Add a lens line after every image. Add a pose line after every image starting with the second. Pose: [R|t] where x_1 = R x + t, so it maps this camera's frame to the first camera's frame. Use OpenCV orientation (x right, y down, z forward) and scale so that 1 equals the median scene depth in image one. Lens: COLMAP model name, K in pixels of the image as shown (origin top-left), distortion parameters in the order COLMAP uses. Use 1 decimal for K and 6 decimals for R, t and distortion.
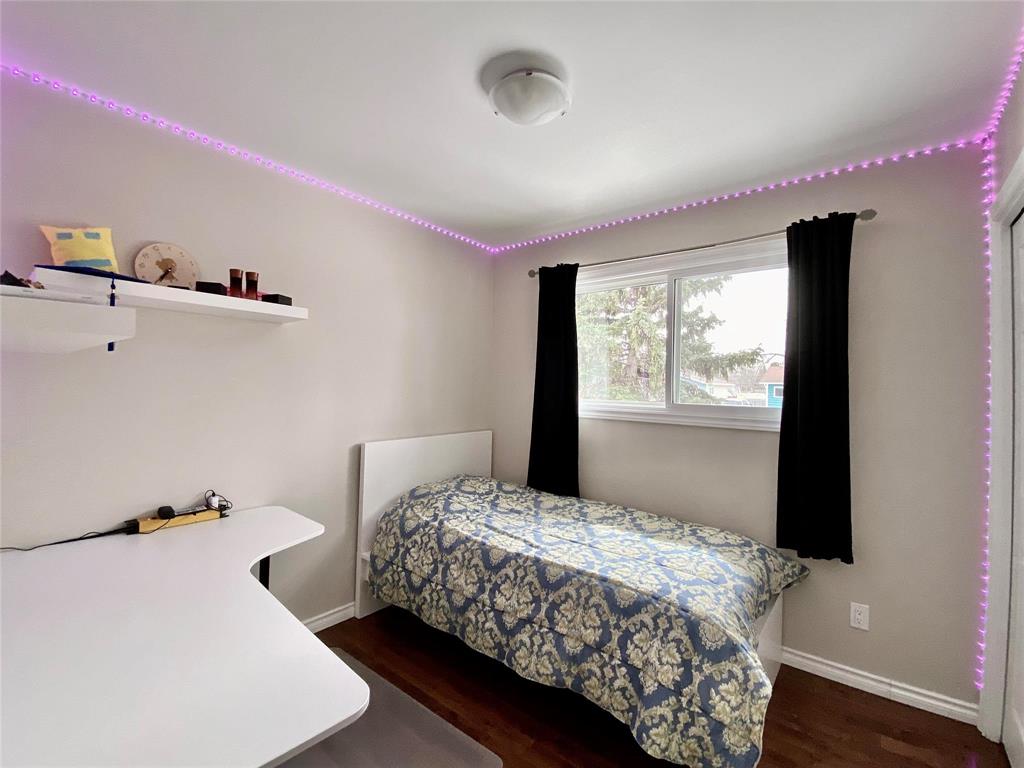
lens RADIAL K [[457.0, 0, 512.0], [0, 457.0, 385.2], [0, 0, 1]] dist [0.013989, -0.008791]
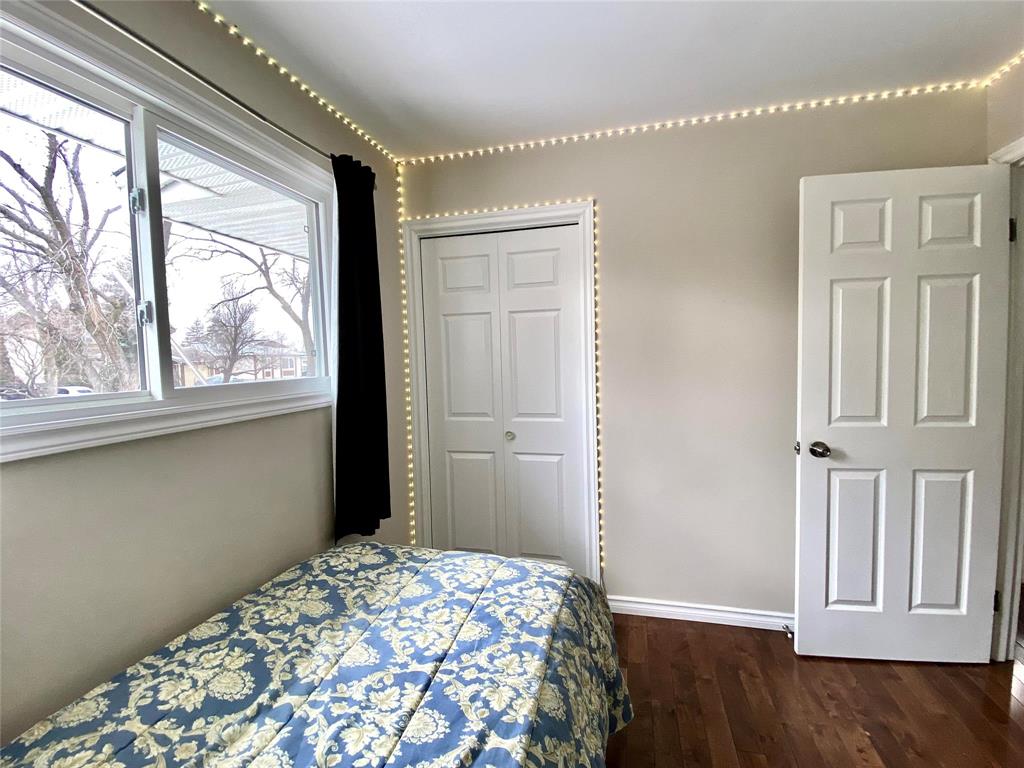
lens RADIAL K [[457.0, 0, 511.5], [0, 457.0, 383.3], [0, 0, 1]] dist [0.013989, -0.008791]
pose [[-0.421075, -0.070635, 0.904271, -0.308803], [0.012762, 0.996403, 0.083774, -0.003590], [-0.906936, 0.046815, -0.418659, 1.121794]]
